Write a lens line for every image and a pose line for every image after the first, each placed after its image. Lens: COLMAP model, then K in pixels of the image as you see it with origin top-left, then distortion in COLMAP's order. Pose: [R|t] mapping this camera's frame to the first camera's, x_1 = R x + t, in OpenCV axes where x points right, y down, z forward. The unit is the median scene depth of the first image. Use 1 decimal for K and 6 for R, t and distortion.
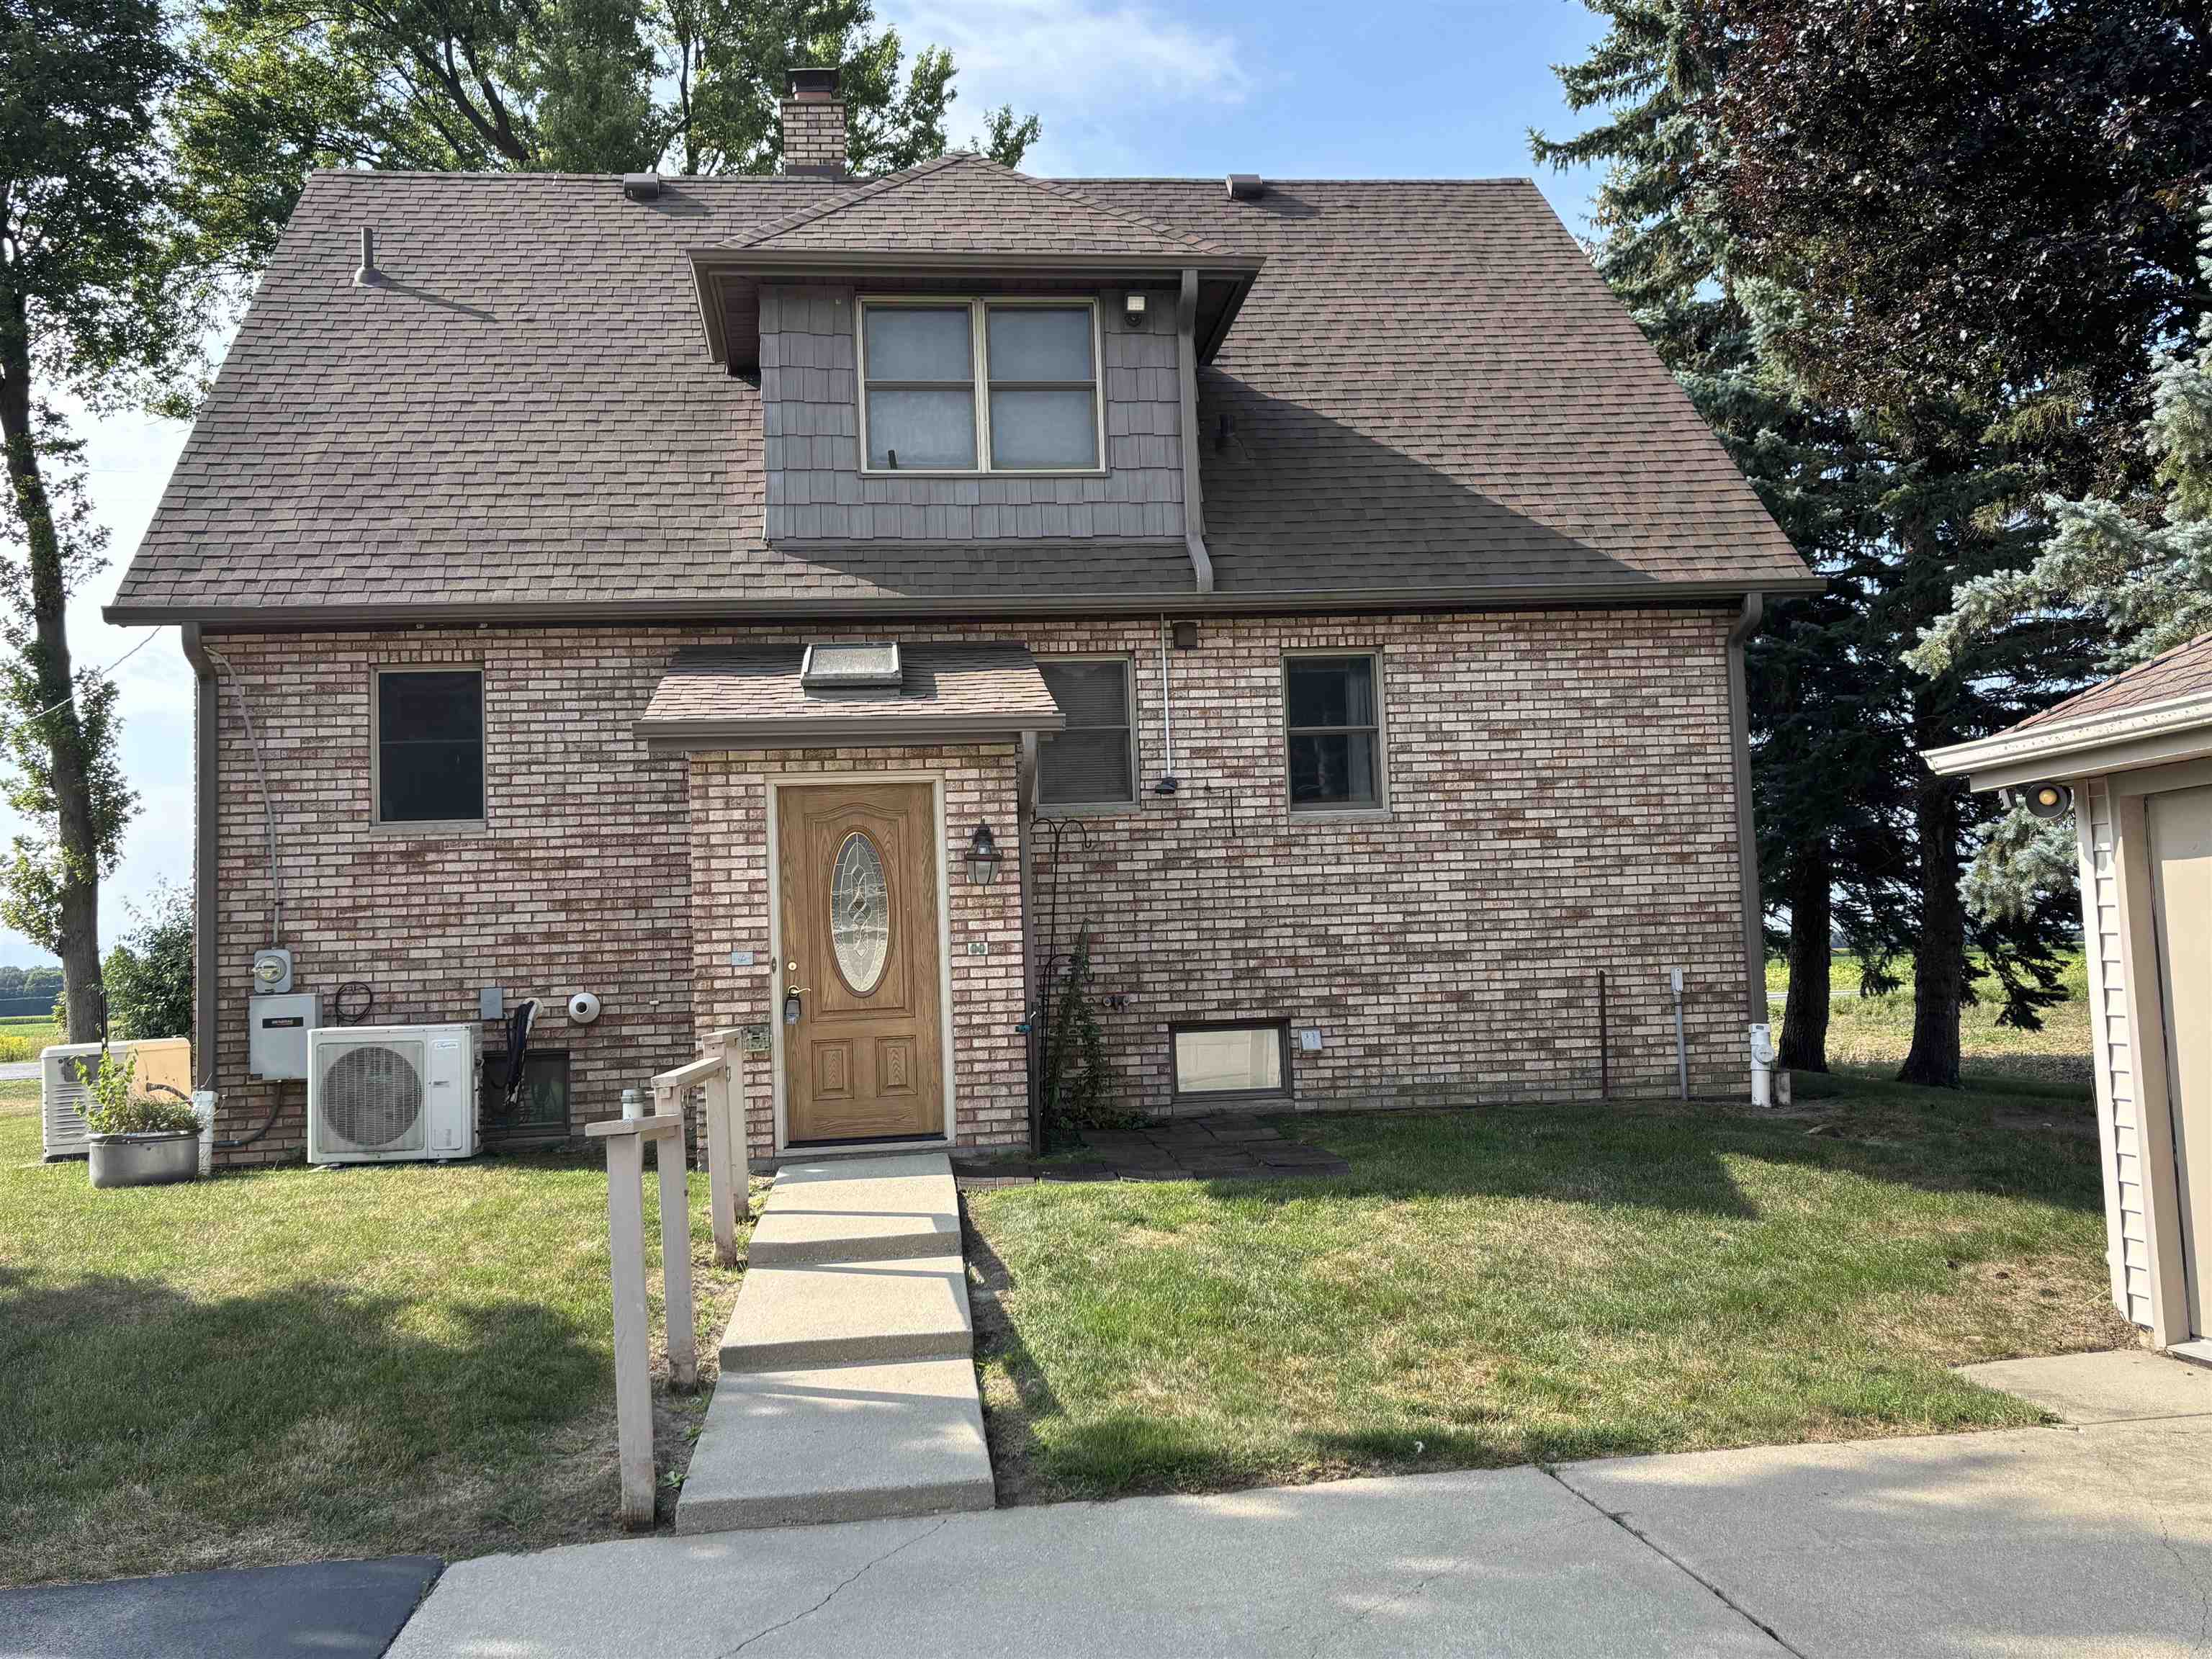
lens RADIAL K [[1963.5, 0, 1106.0], [0, 1963.5, 829.5], [0, 0, 1]] dist [0.004858, -0.001140]
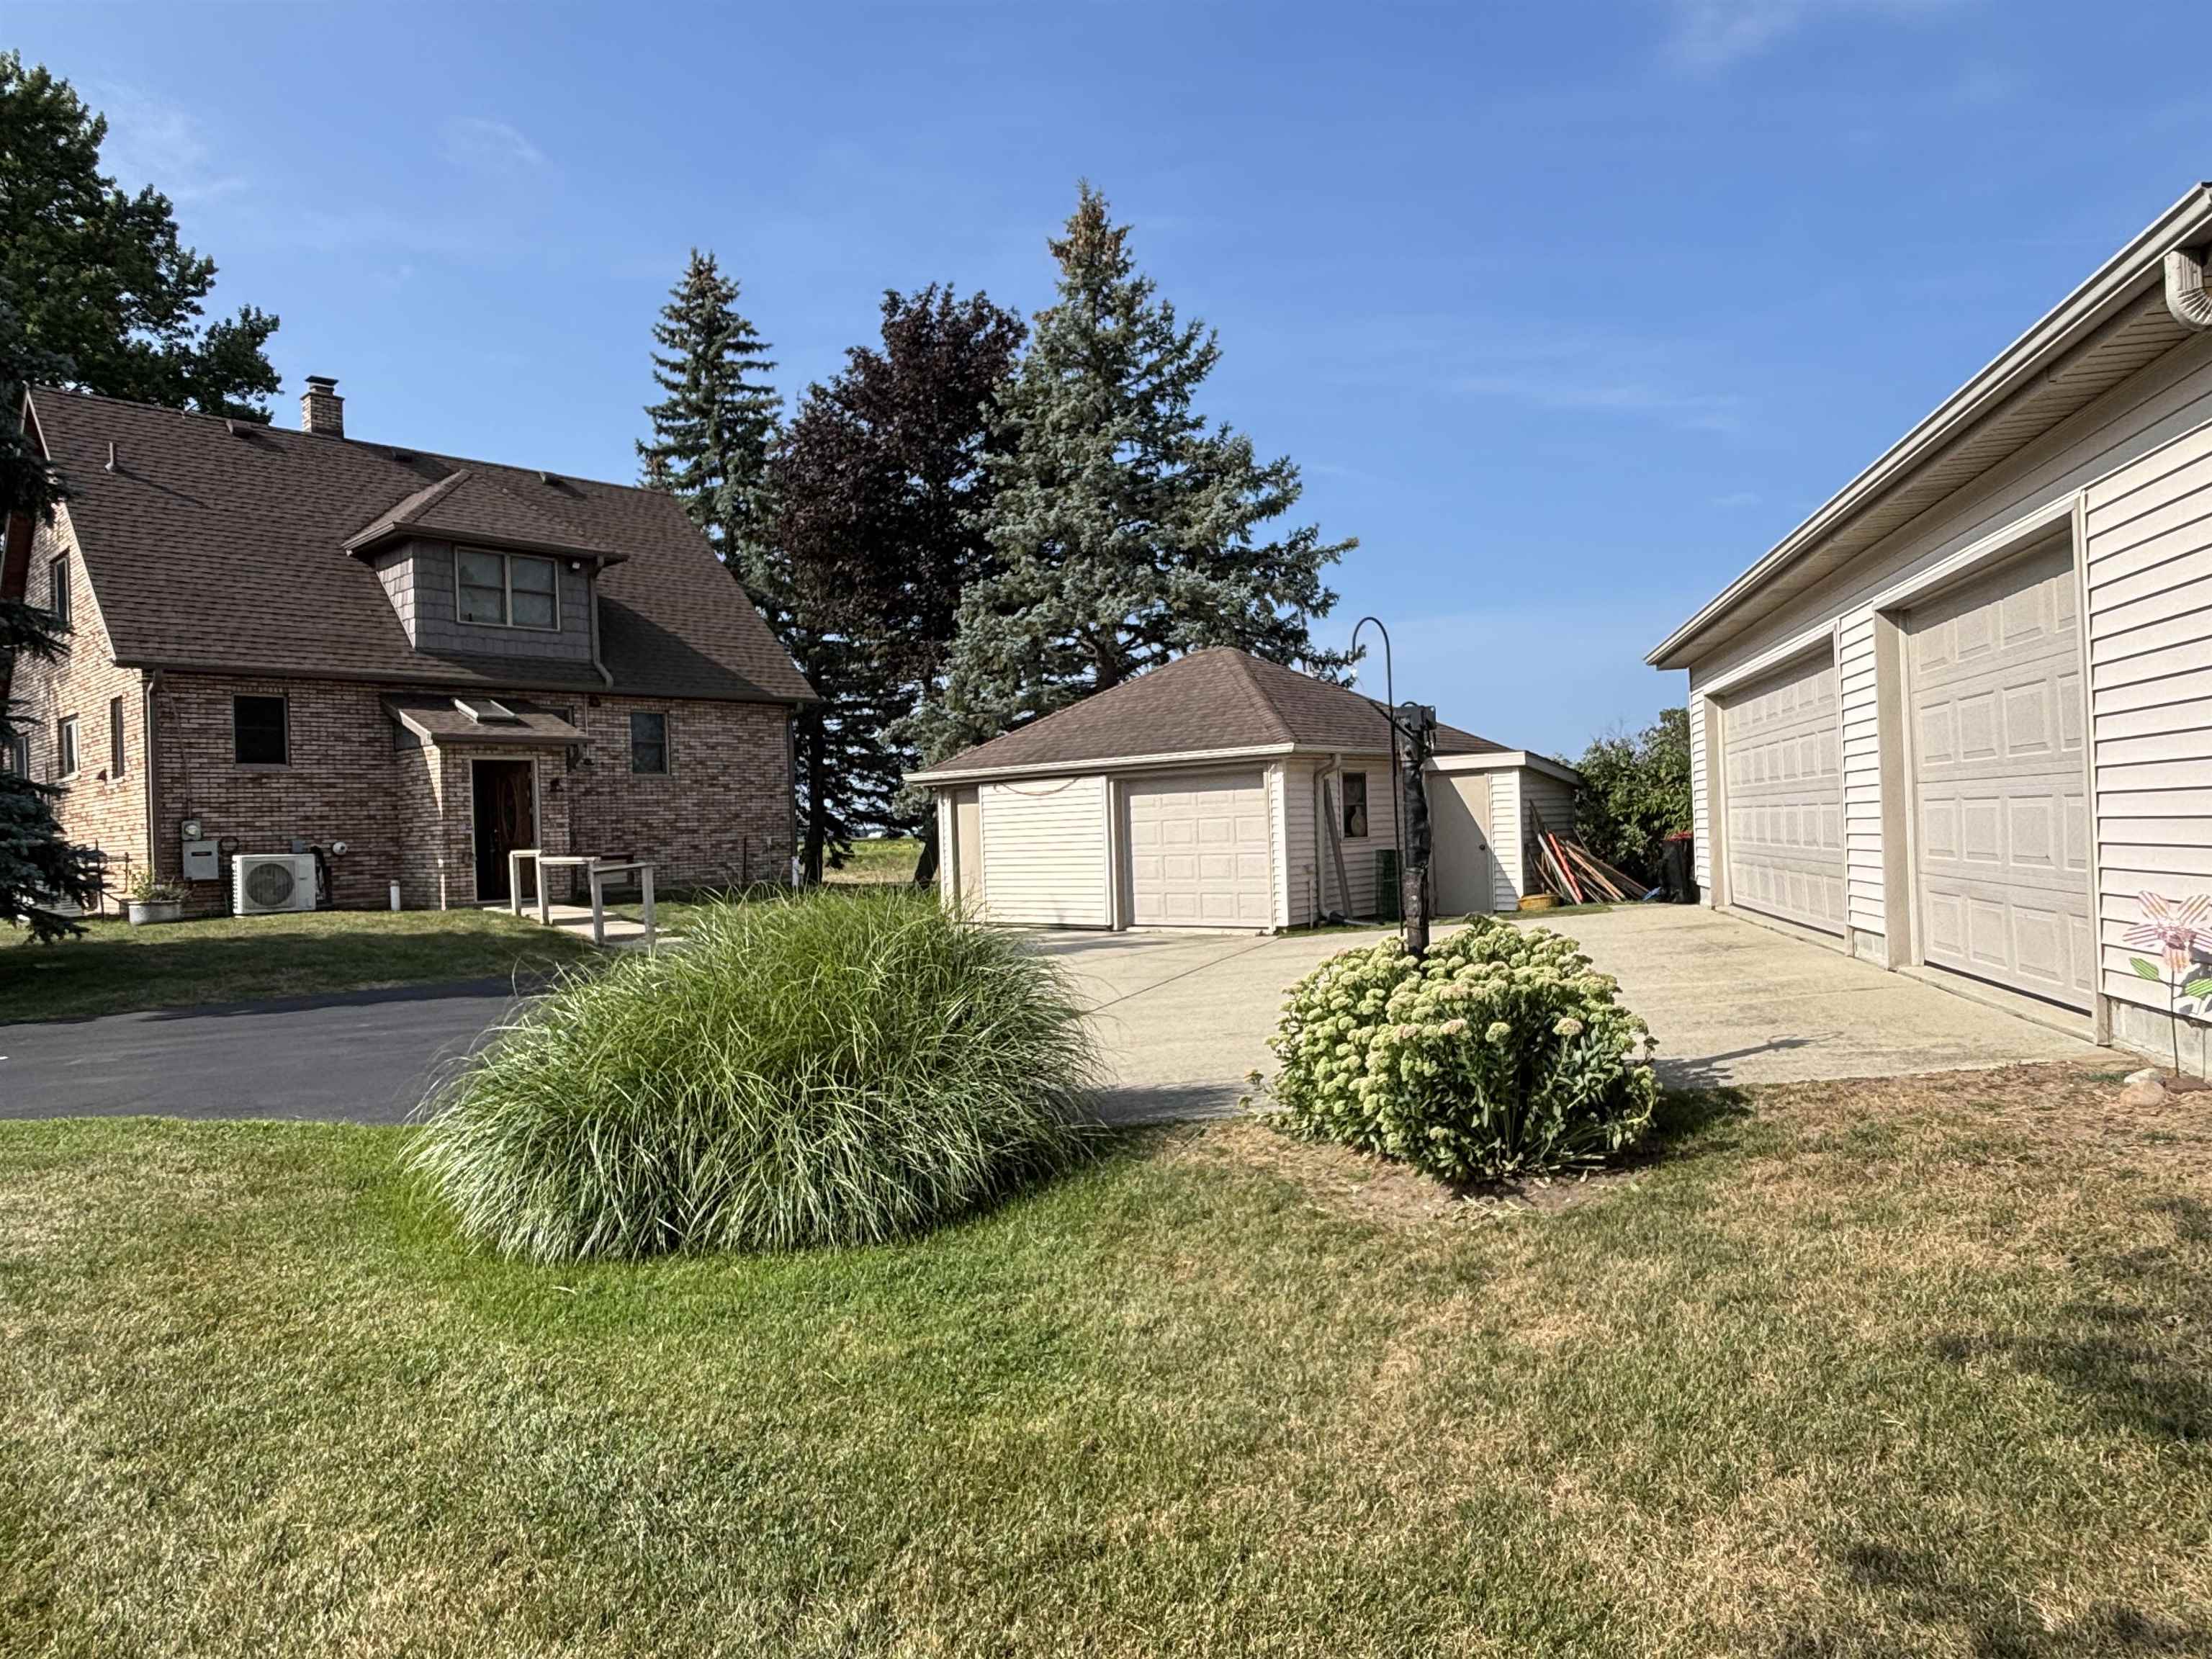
lens RADIAL K [[1267.7, 0, 1106.0], [0, 1267.7, 829.5], [0, 0, 1]] dist [0.004335, -0.001466]
pose [[0.759122, 0.012285, 0.650833, -0.518223], [-0.043838, 0.998517, 0.032283, -0.017665], [-0.649471, -0.053038, 0.758534, -0.665828]]
